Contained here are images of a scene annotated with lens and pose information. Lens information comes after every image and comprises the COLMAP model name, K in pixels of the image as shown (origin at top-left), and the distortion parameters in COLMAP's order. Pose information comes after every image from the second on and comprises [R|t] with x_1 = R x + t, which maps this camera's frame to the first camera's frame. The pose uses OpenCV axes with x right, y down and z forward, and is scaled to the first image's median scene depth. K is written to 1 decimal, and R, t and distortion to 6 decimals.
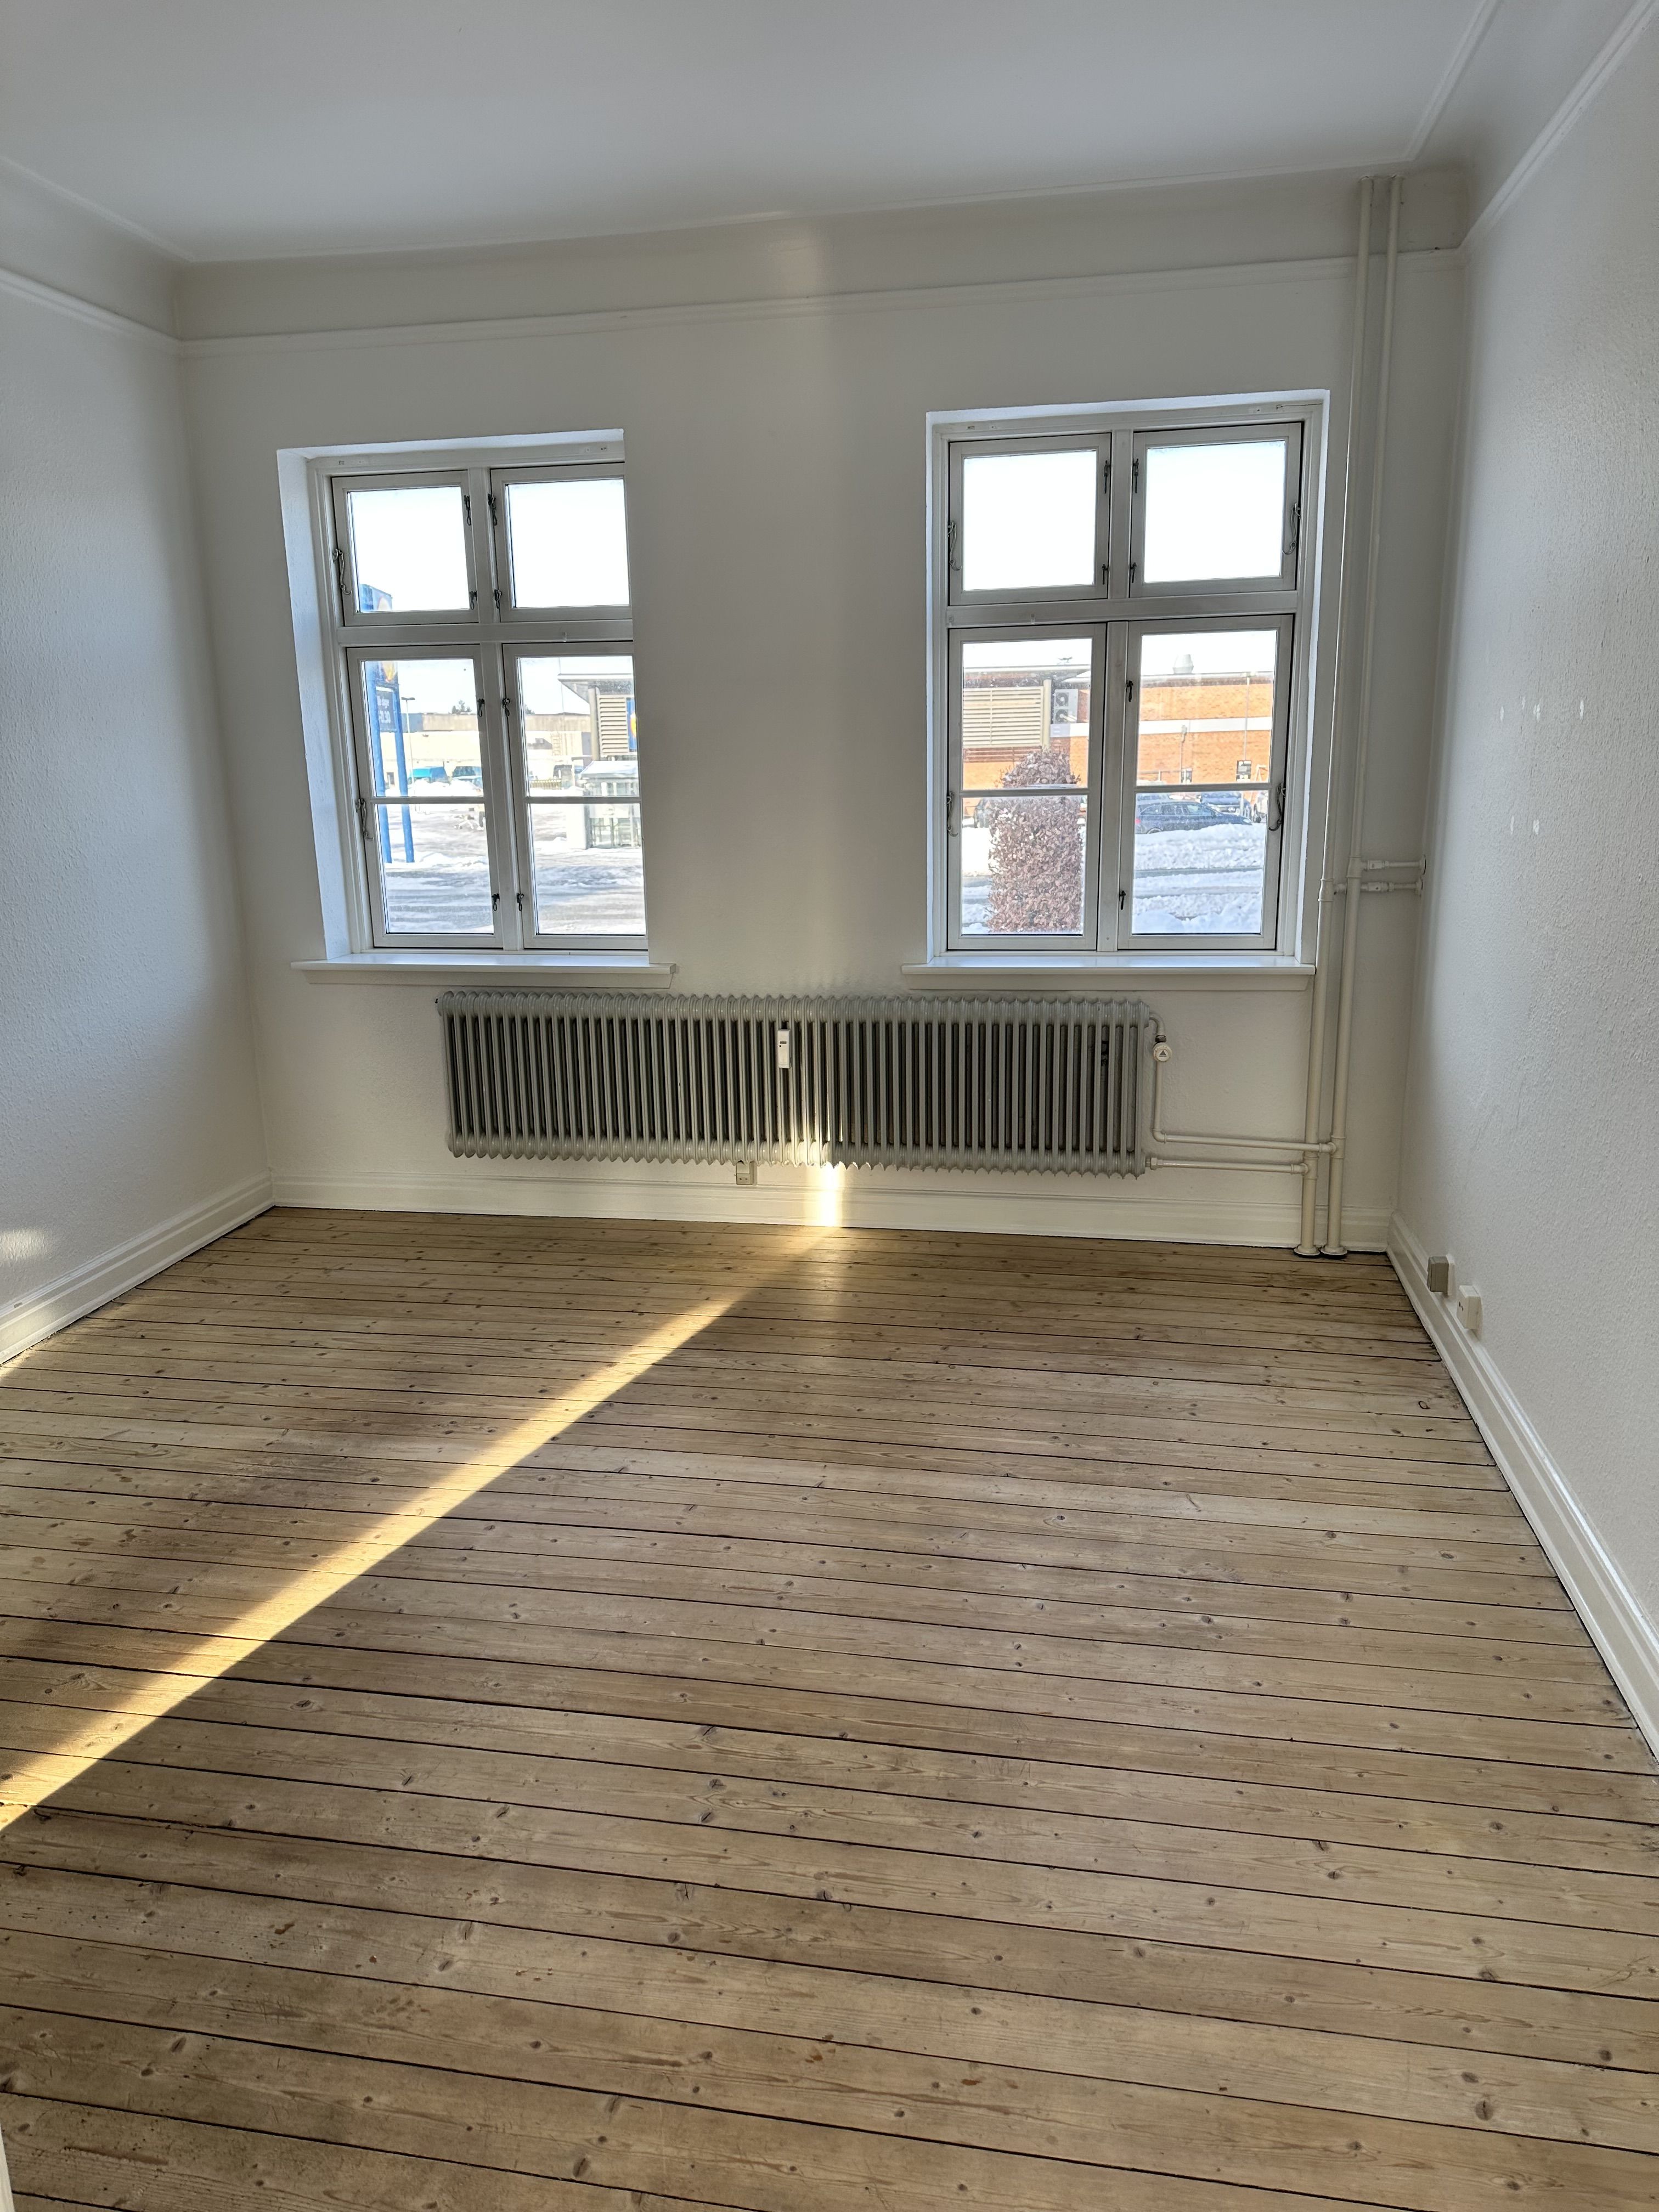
lens RADIAL K [[1578.9, 0, 829.5], [0, 1578.9, 1106.0], [0, 0, 1]] dist [0.074173, -0.003553]
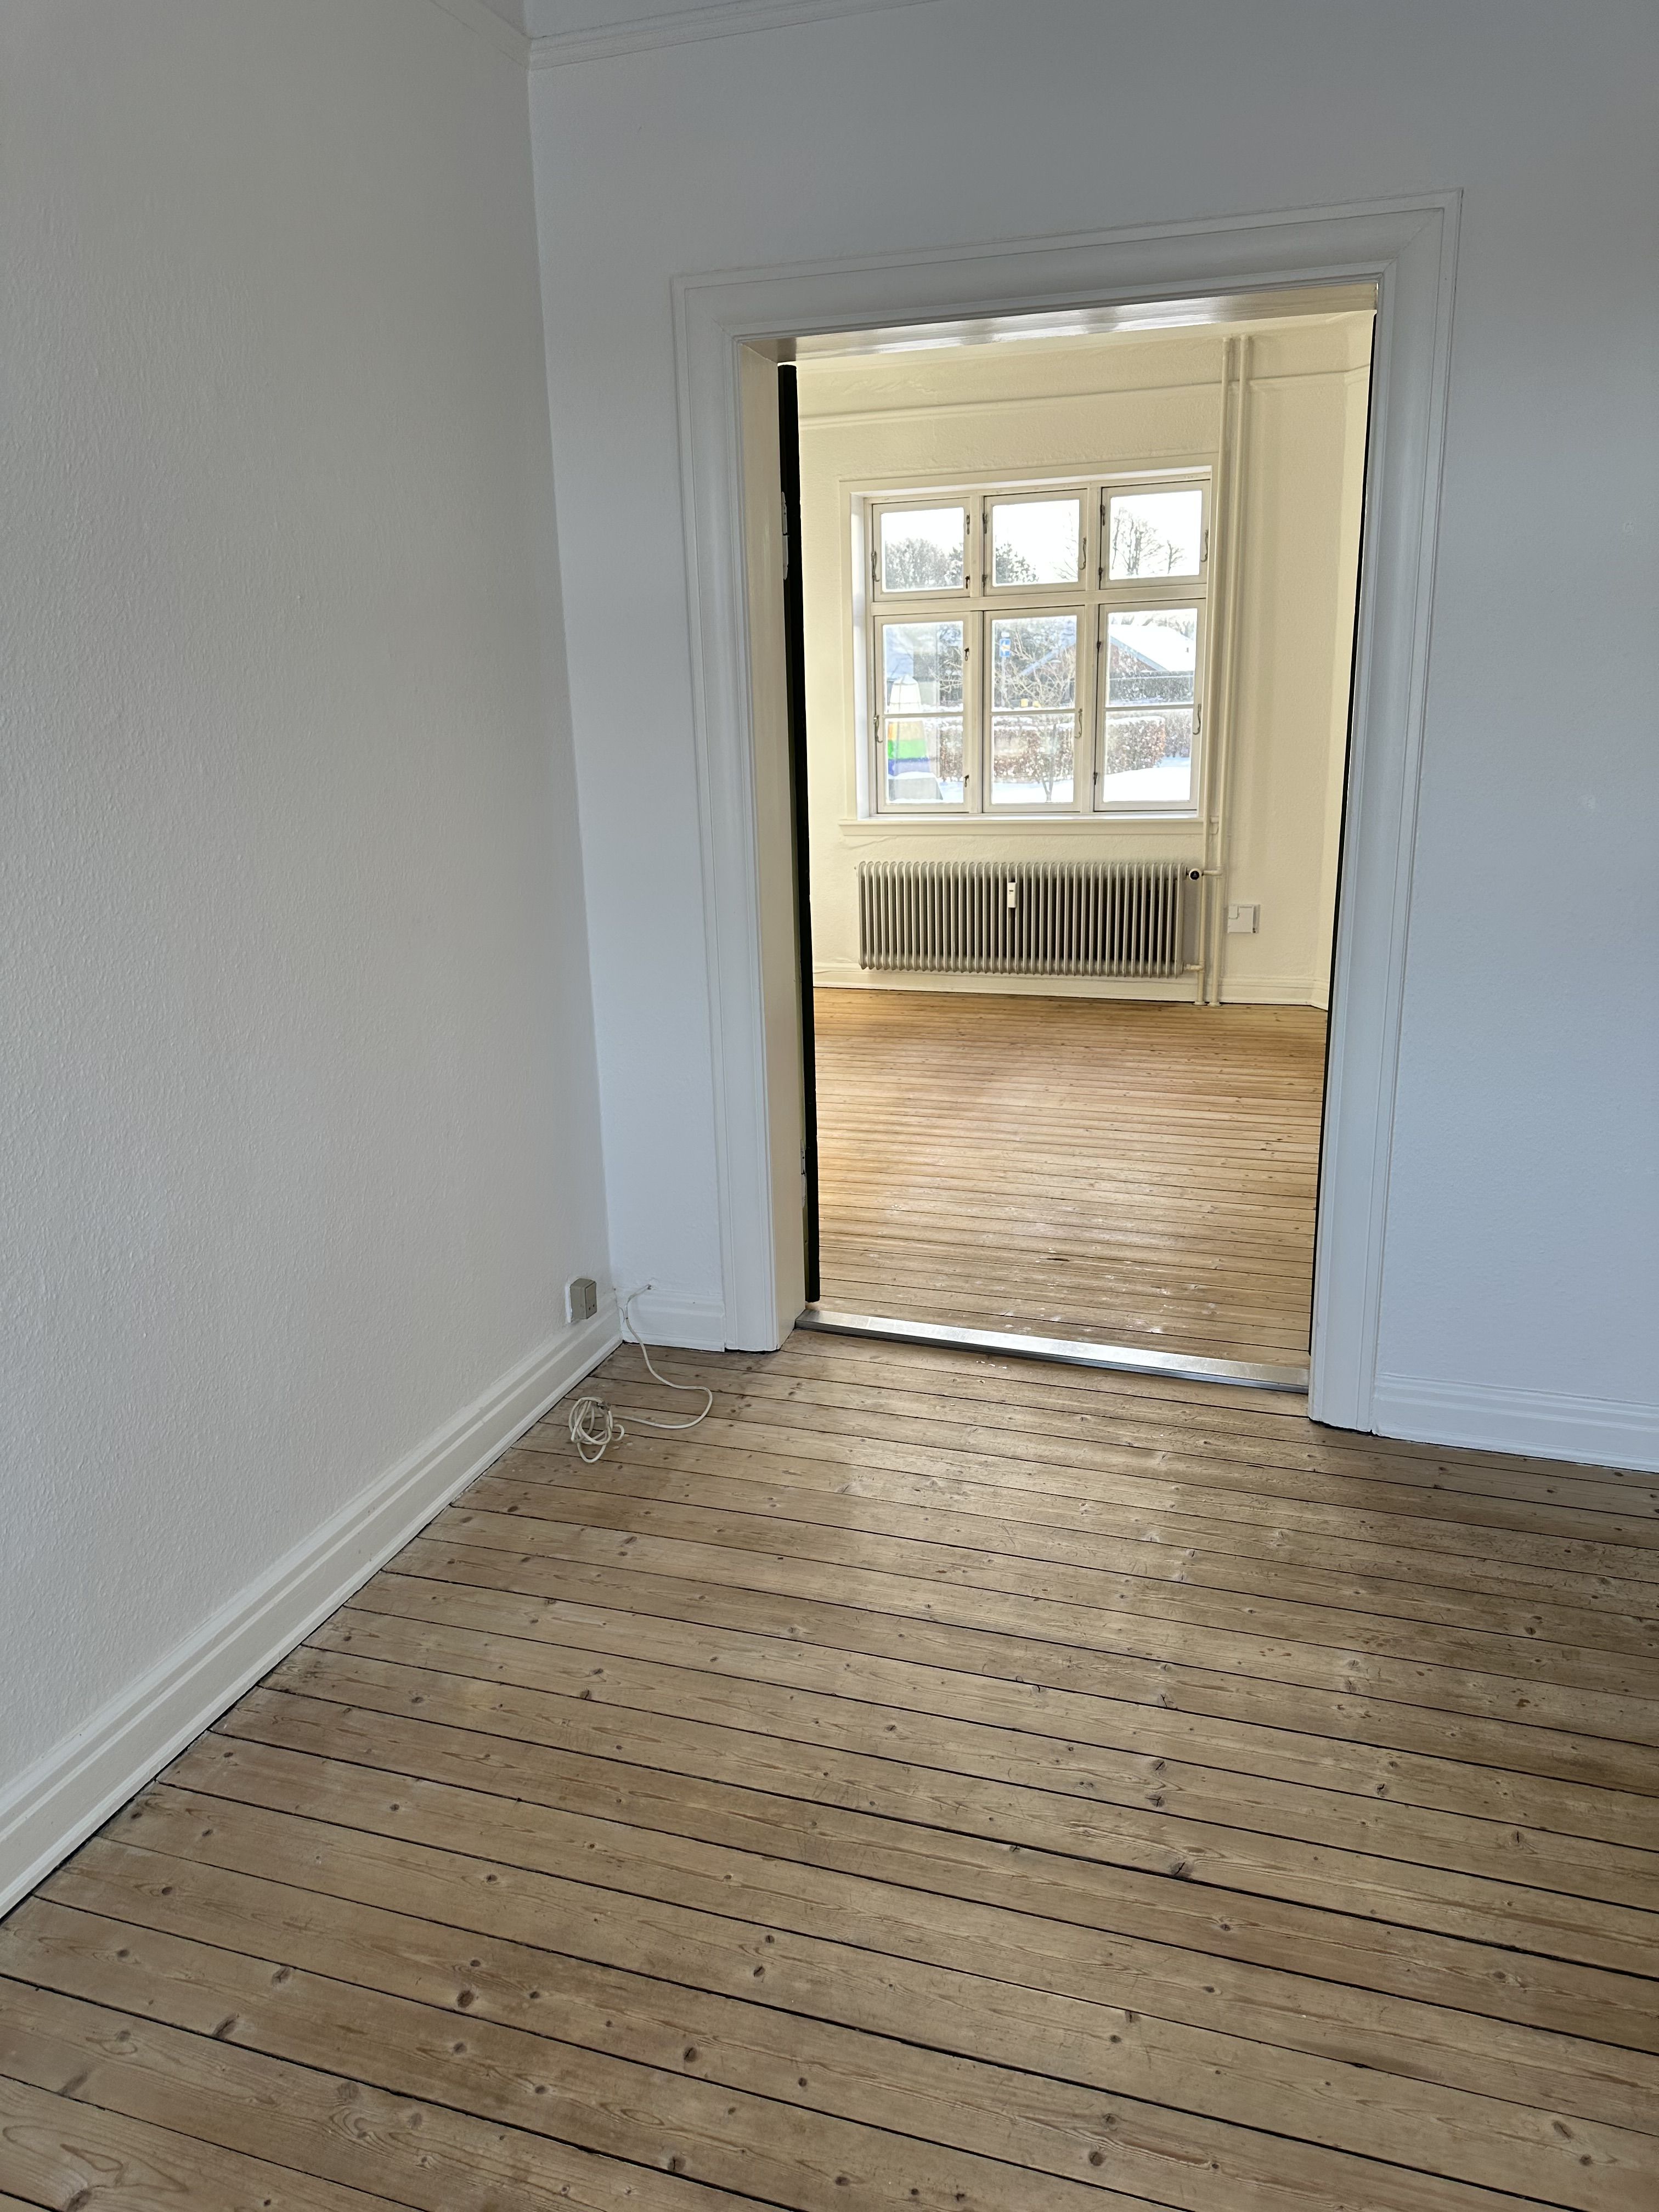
lens RADIAL K [[1578.9, 0, 829.5], [0, 1578.9, 1106.0], [0, 0, 1]] dist [0.074173, -0.003553]
pose [[-0.989197, -0.001091, 0.146588, -0.021076], [0.069895, 0.875479, 0.478174, -0.412026], [-0.128856, 0.483255, -0.865945, 1.752898]]
